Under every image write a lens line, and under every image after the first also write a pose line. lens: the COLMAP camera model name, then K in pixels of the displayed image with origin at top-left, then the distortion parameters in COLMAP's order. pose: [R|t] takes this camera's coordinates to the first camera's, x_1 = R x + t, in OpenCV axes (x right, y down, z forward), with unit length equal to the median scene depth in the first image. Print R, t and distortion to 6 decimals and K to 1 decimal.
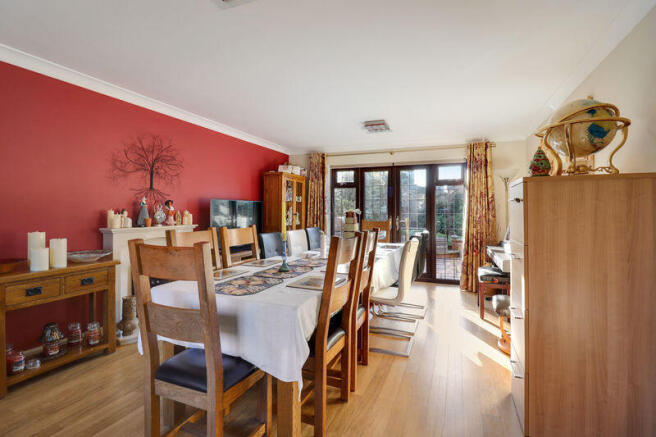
lens RADIAL K [[320.6, 0, 329.7], [0, 320.6, 210.6], [0, 0, 1]] dist [-0.015541, -0.001326]
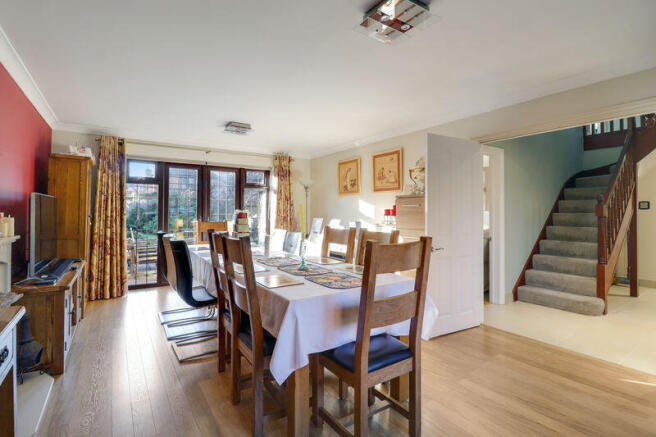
lens RADIAL K [[320.6, 0, 329.7], [0, 320.6, 210.6], [0, 0, 1]] dist [-0.015541, -0.001326]
pose [[0.557407, 0.001970, 0.830237, -0.389978], [-0.003074, 0.999995, -0.000309, -0.002438], [-0.830234, -0.002380, 0.557410, 0.144047]]
